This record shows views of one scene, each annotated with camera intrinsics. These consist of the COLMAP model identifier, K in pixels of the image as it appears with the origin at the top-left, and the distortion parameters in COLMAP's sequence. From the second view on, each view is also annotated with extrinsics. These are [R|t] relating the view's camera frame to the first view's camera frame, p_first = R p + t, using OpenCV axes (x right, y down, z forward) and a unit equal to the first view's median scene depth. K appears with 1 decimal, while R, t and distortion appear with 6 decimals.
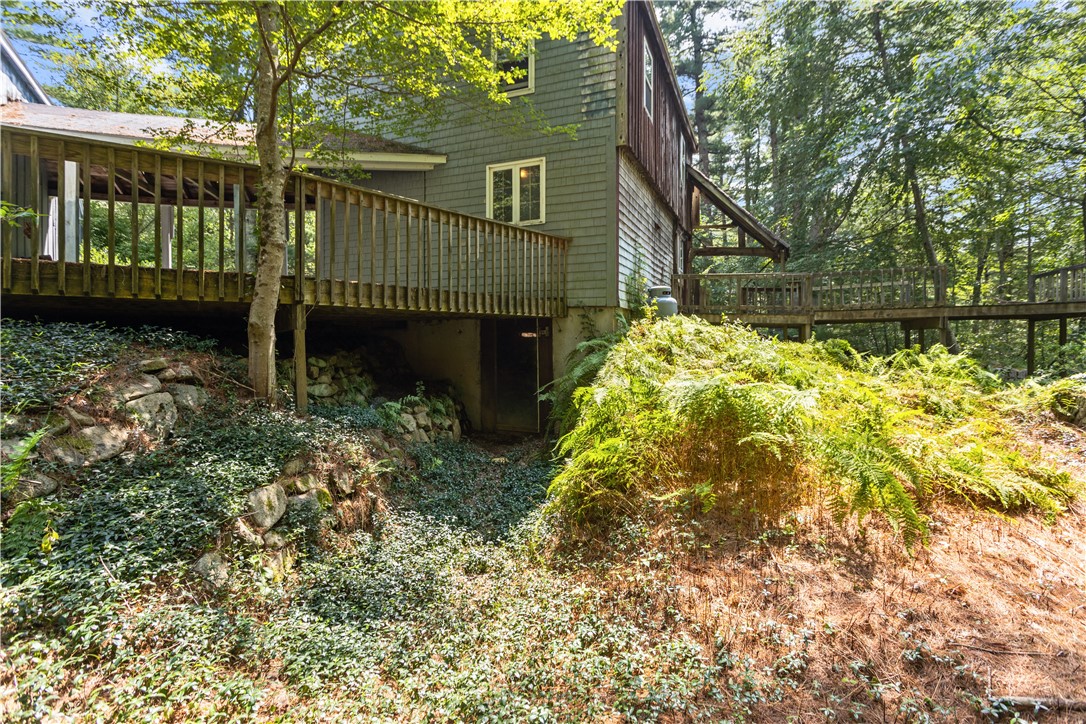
lens RADIAL K [[511.0, 0, 547.4], [0, 511.0, 352.7], [0, 0, 1]] dist [0.010349, 0.000768]
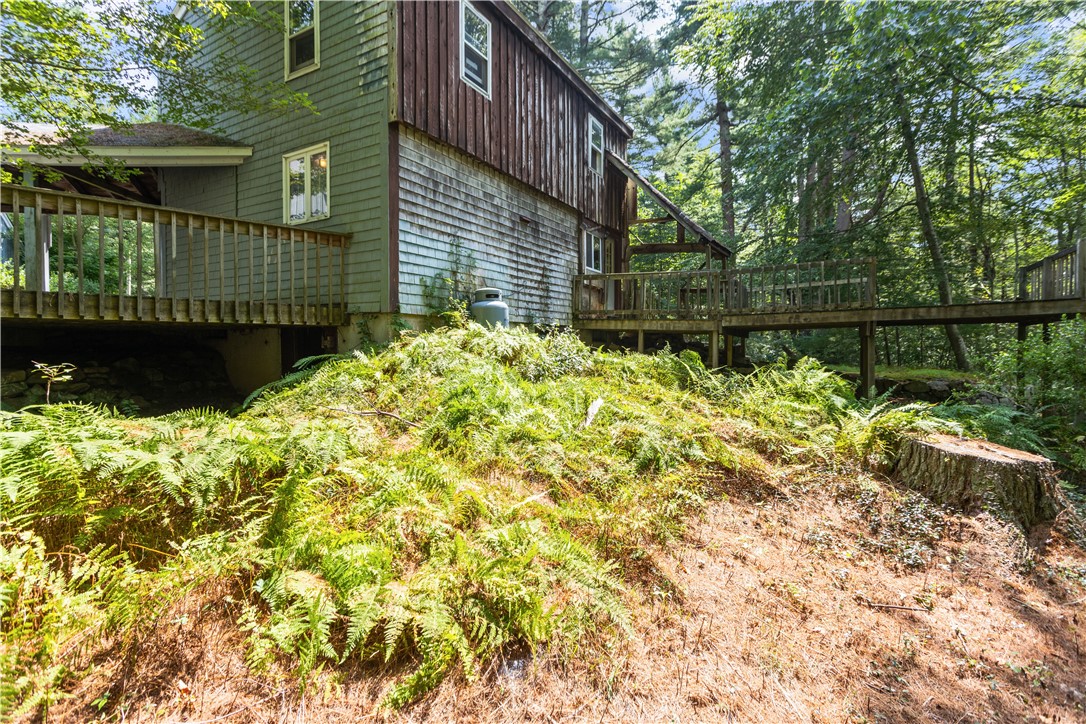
lens RADIAL K [[511.0, 0, 541.0], [0, 511.0, 360.7], [0, 0, 1]] dist [0.010349, 0.000768]
pose [[0.991604, 0.002148, -0.129295, 0.459163], [-0.001749, 0.999993, 0.003196, -0.012708], [0.129301, -0.002943, 0.991601, 0.179122]]
